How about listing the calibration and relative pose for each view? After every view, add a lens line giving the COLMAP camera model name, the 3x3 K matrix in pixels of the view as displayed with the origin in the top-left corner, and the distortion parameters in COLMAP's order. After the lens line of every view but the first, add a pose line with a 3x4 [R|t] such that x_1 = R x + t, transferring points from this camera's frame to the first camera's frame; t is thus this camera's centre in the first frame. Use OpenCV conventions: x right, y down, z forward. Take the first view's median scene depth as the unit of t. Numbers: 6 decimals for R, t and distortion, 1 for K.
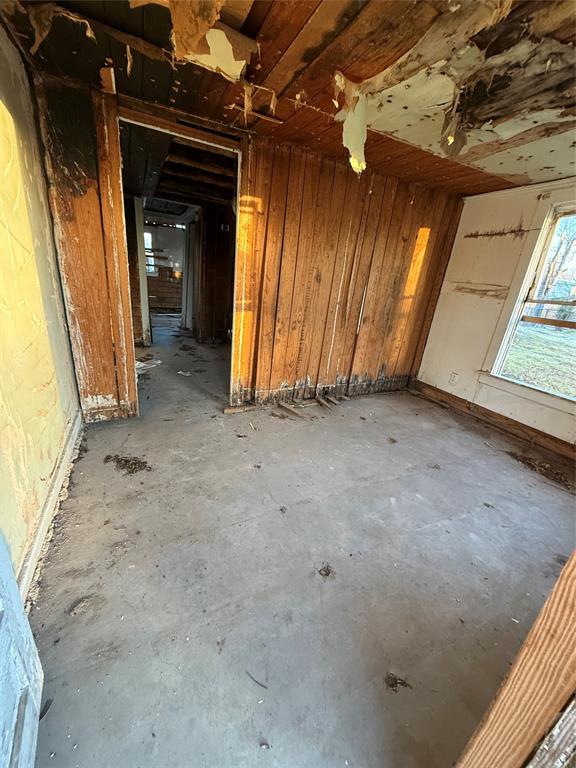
lens RADIAL K [[306.5, 0, 285.0], [0, 306.5, 382.2], [0, 0, 1]] dist [0.000986, 0.000173]
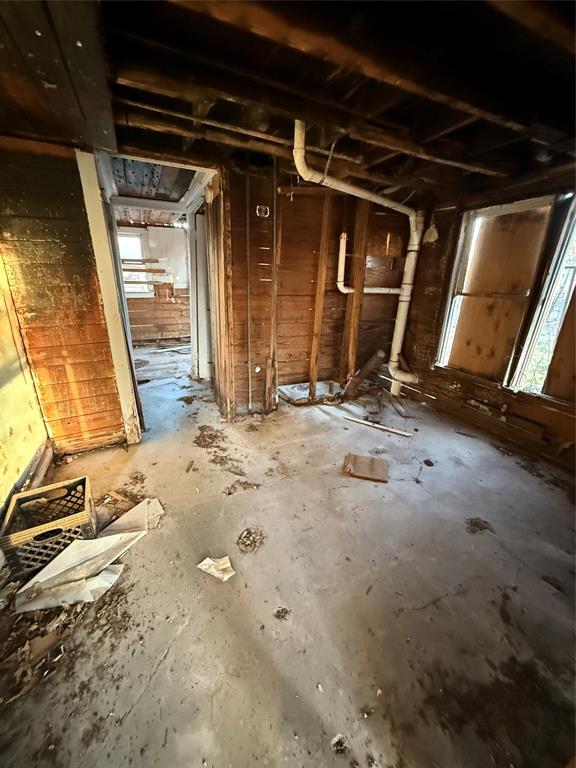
lens RADIAL K [[306.5, 0, 289.9], [0, 306.5, 383.1], [0, 0, 1]] dist [0.000986, 0.000173]
pose [[0.997443, -0.069963, -0.014558, -0.132106], [0.070058, 0.997524, 0.006070, -0.166443], [0.014097, -0.007074, 0.999876, 0.377050]]
